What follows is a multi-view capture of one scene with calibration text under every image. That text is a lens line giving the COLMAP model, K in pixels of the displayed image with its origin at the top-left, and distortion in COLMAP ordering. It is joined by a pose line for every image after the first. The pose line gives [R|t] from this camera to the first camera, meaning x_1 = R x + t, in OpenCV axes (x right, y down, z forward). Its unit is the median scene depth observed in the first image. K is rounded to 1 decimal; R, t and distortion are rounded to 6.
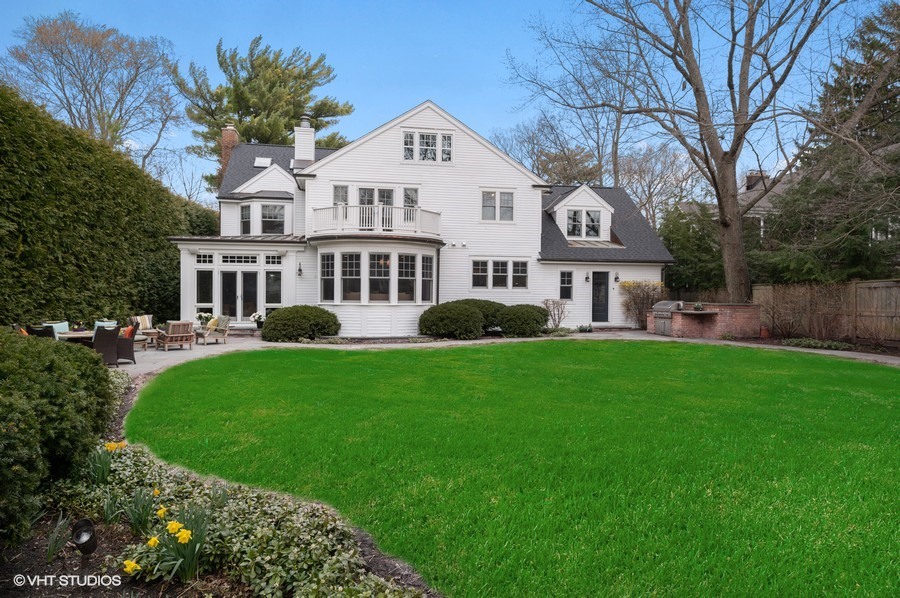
lens RADIAL K [[566.2, 0, 449.5], [0, 566.2, 298.4], [0, 0, 1]] dist [0.002169, -0.000078]
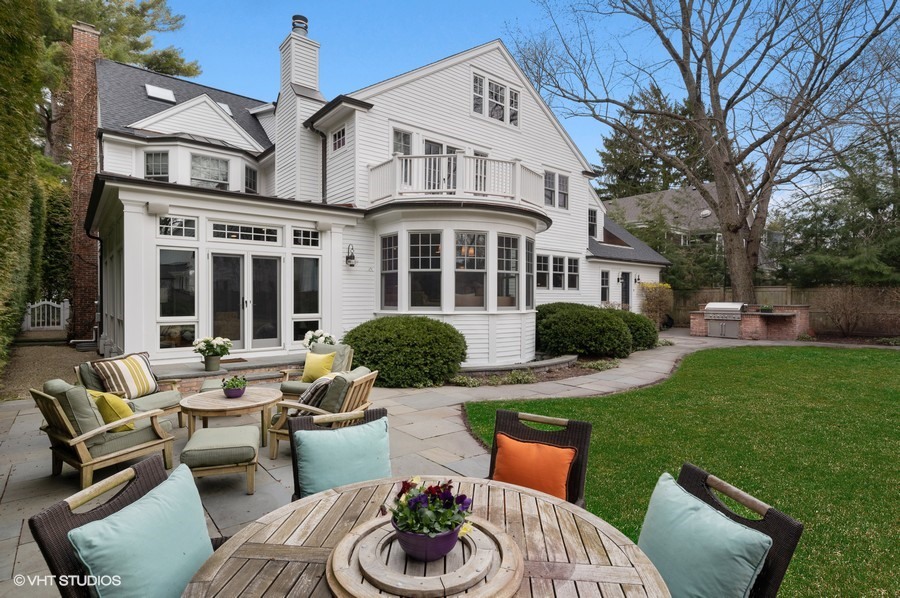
lens RADIAL K [[462.4, 0, 450.4], [0, 462.4, 301.0], [0, 0, 1]] dist [-0.012621, 0.000342]
pose [[0.869174, -0.007565, 0.494448, -0.415267], [0.004094, 0.999959, 0.008102, -0.006927], [-0.494489, -0.005017, 0.869169, 0.517583]]
